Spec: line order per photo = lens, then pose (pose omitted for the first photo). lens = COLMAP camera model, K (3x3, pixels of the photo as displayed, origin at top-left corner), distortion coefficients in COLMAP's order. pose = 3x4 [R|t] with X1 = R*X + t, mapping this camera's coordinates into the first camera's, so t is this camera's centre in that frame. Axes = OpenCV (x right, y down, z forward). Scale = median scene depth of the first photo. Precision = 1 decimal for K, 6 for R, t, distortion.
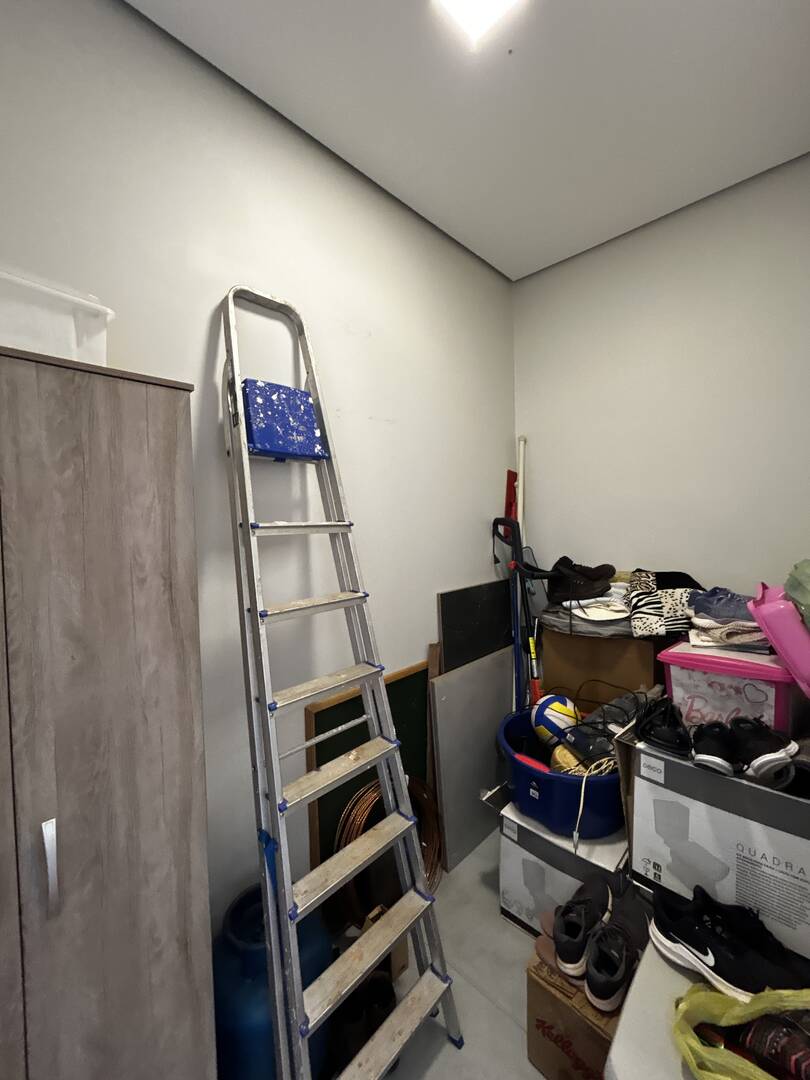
lens RADIAL K [[437.0, 0, 402.3], [0, 437.0, 539.8], [0, 0, 1]] dist [0.006134, 0.000395]
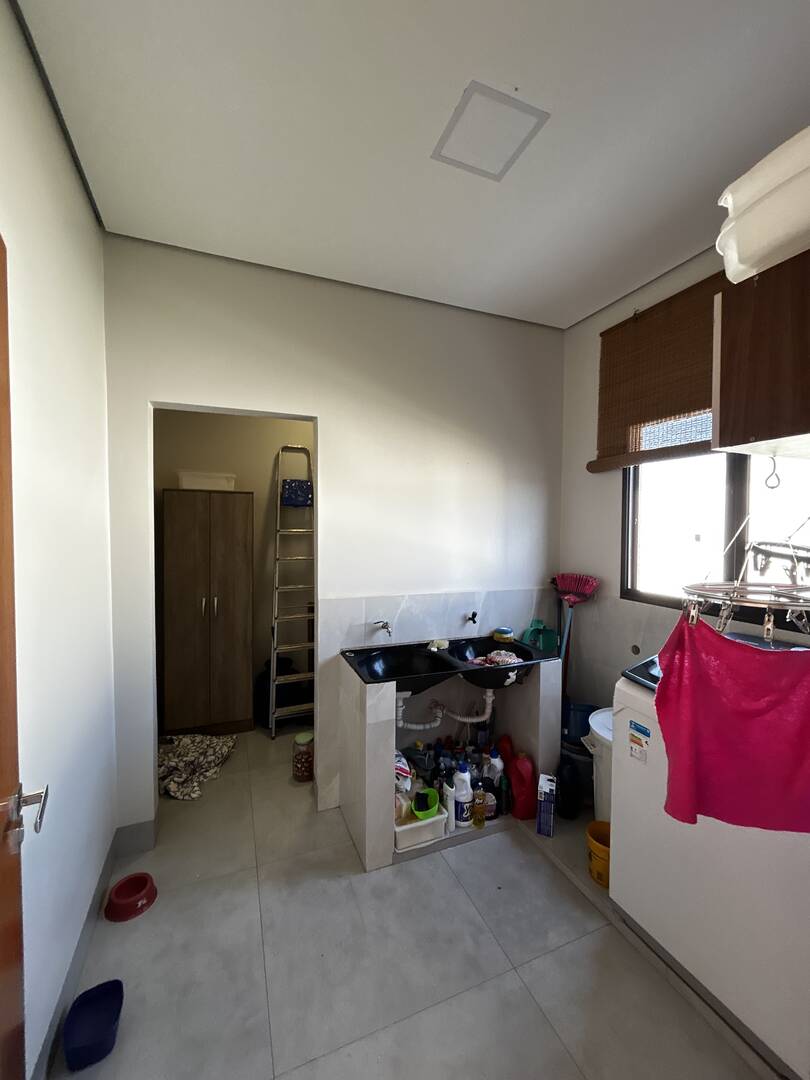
lens RADIAL K [[437.0, 0, 406.0], [0, 437.0, 540.2], [0, 0, 1]] dist [0.006134, 0.000395]
pose [[0.933832, 0.025496, -0.356803, 1.376158], [-0.031987, 0.999413, -0.012301, 0.035866], [0.356280, 0.022900, 0.934099, -1.323447]]
